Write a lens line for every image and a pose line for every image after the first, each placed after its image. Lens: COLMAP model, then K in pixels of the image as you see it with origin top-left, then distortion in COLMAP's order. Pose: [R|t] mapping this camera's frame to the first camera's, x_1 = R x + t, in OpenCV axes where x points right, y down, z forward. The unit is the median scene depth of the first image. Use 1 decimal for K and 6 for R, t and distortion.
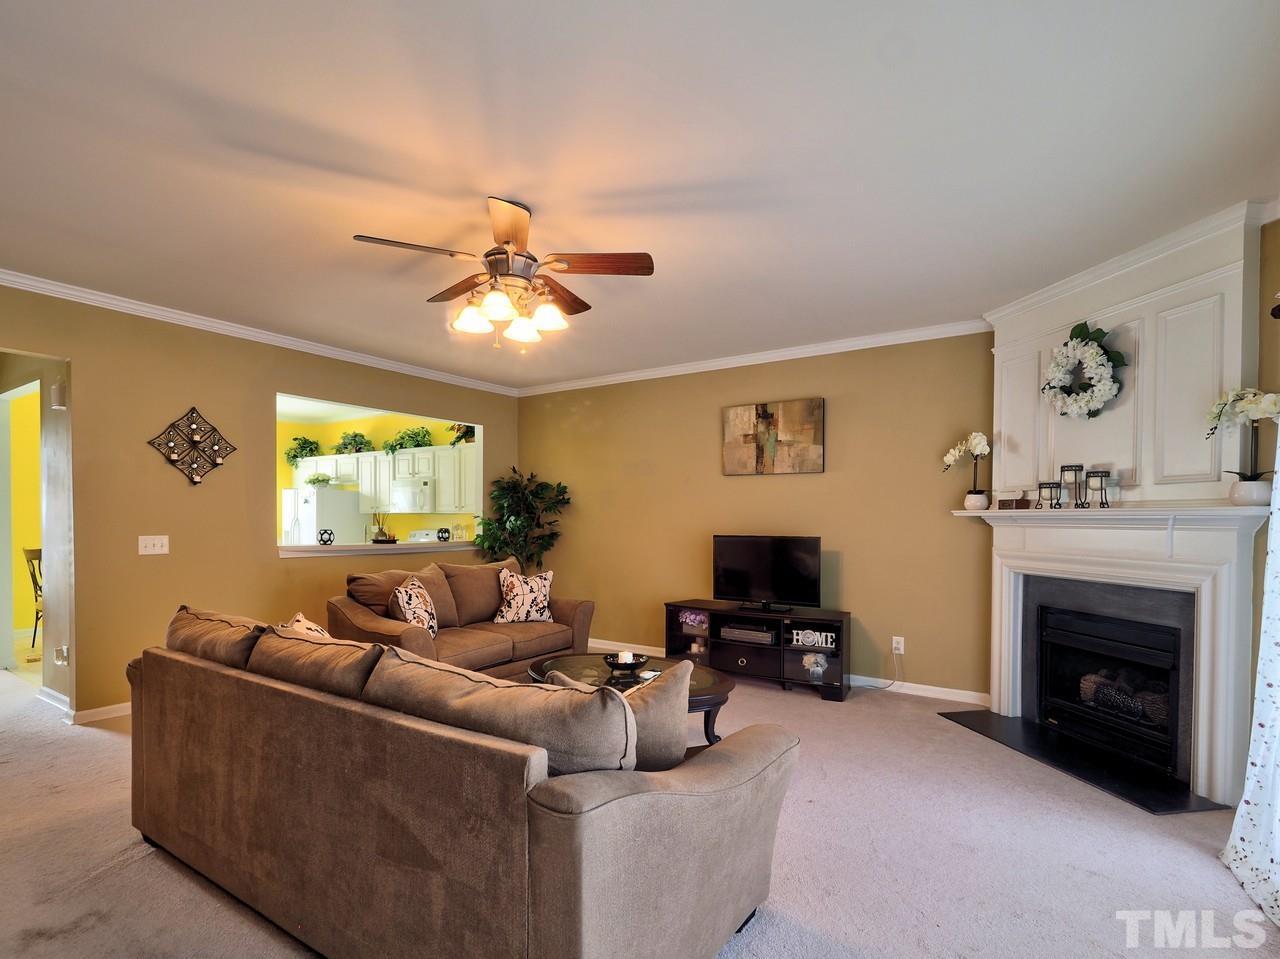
lens RADIAL K [[643.0, 0, 640.9], [0, 643.0, 528.5], [0, 0, 1]] dist [-0.000954, -0.000039]
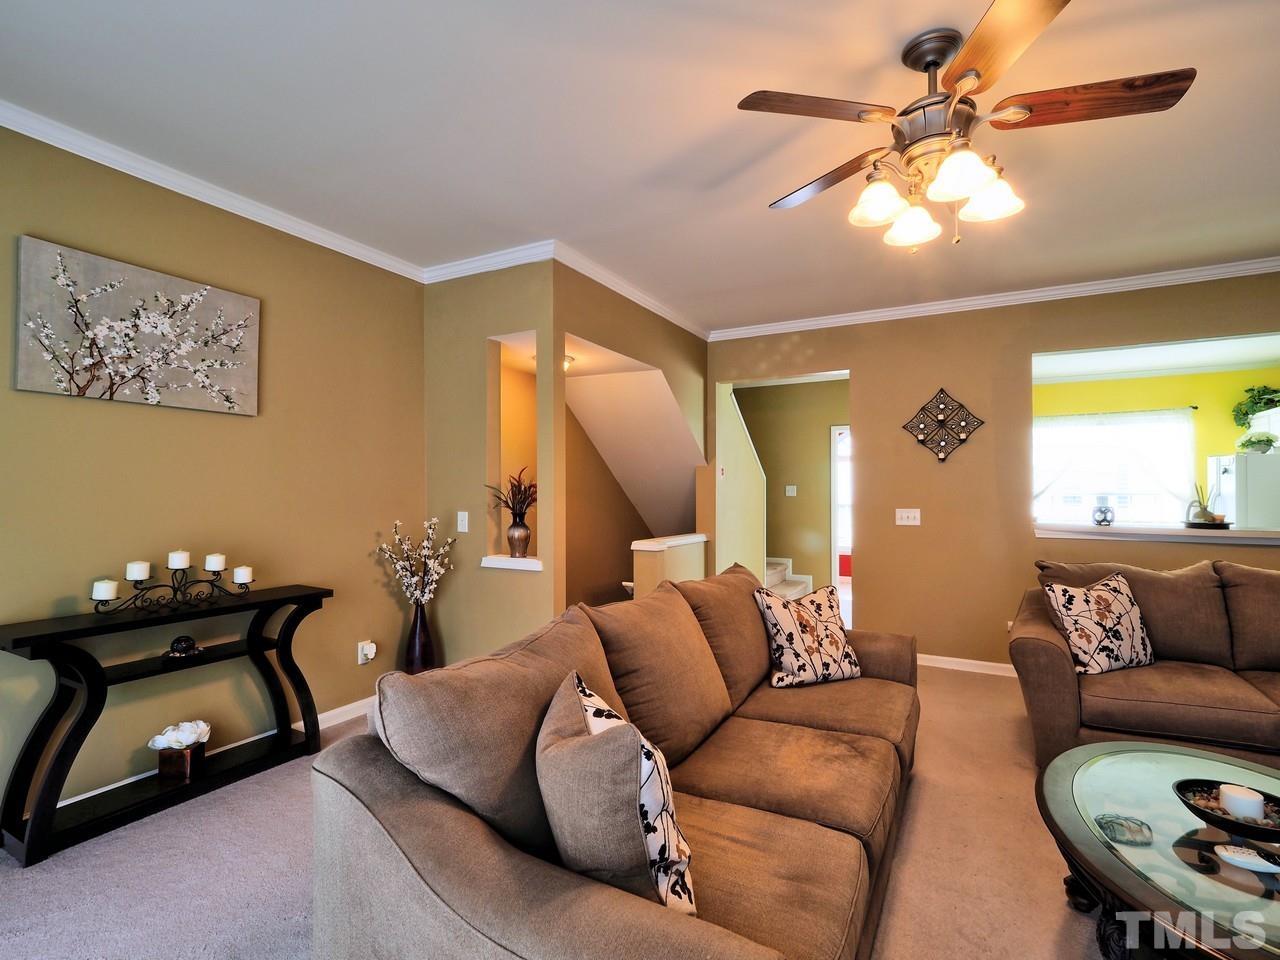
lens RADIAL K [[627.0, 0, 640.0], [0, 627.0, 480.0], [0, 0, 1]] dist [0.003439, 0.000427]
pose [[0.101712, -0.025133, -0.994496, 0.244453], [-0.013949, 0.999547, -0.026687, -0.002661], [0.994716, 0.016586, 0.101315, 0.352125]]
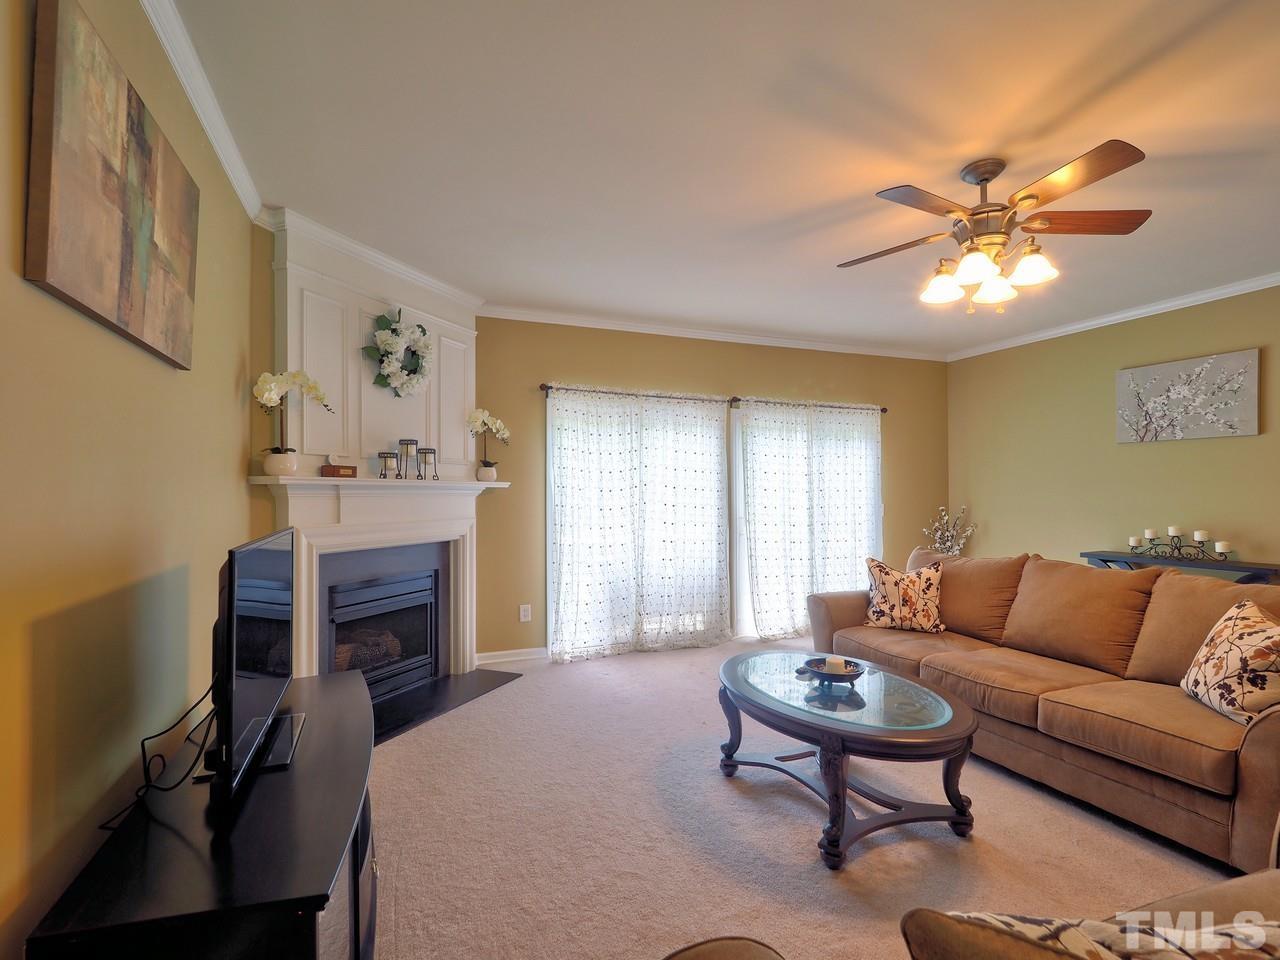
lens RADIAL K [[627.0, 0, 640.0], [0, 627.0, 480.0], [0, 0, 1]] dist [0.003439, 0.000427]
pose [[-0.837202, 0.006051, 0.546861, -0.163580], [0.004825, 0.999982, -0.003677, -0.016794], [-0.546873, -0.000440, -0.837215, 1.168713]]
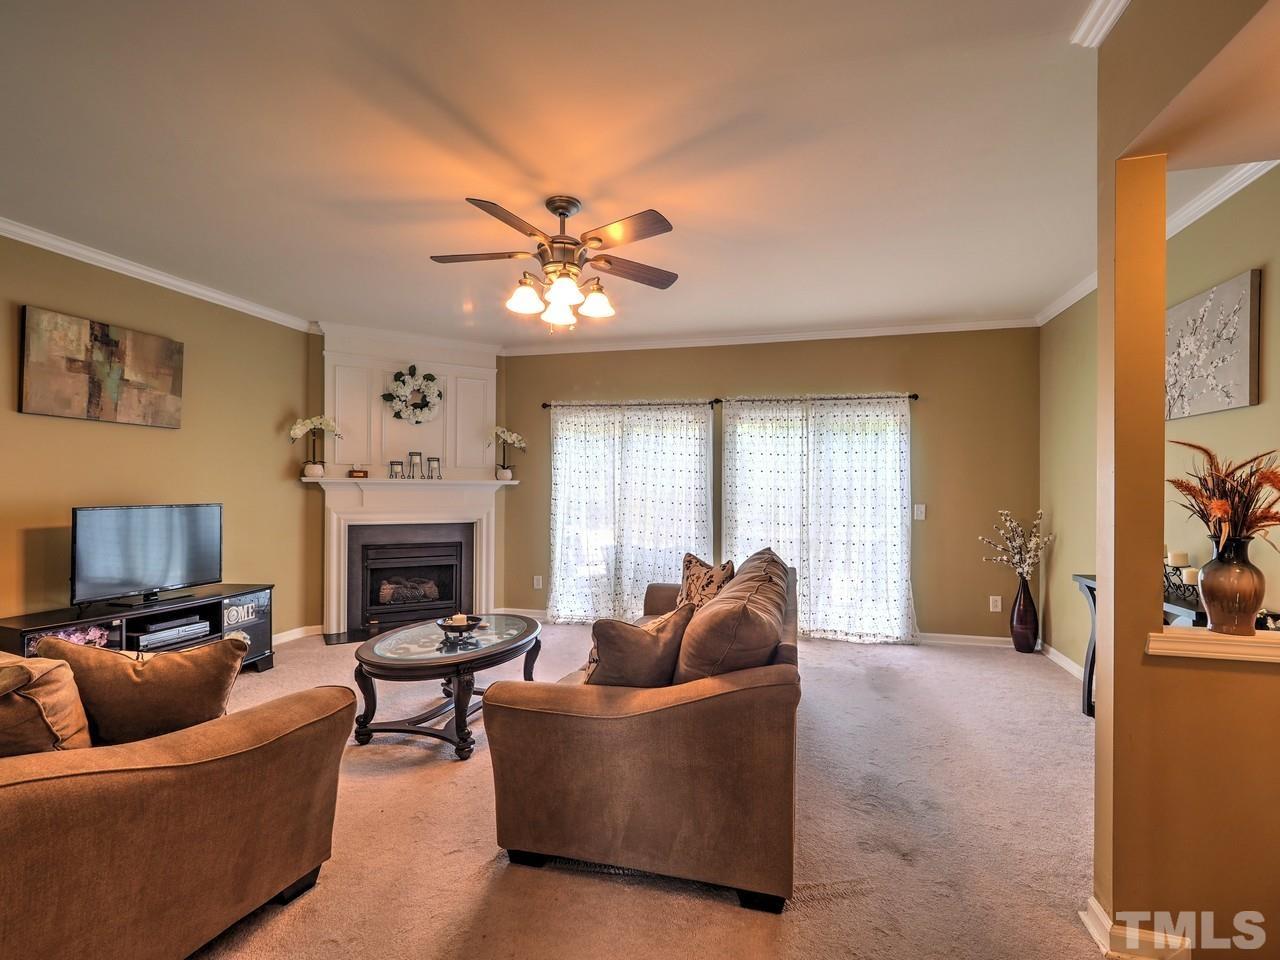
lens RADIAL K [[625.7, 0, 638.5], [0, 625.7, 486.7], [0, 0, 1]] dist [-0.002038, -0.000423]
pose [[-0.341728, -0.004091, 0.939790, -0.704991], [0.005234, 0.999967, 0.006257, -0.012387], [-0.939784, 0.007057, -0.341696, 0.706079]]
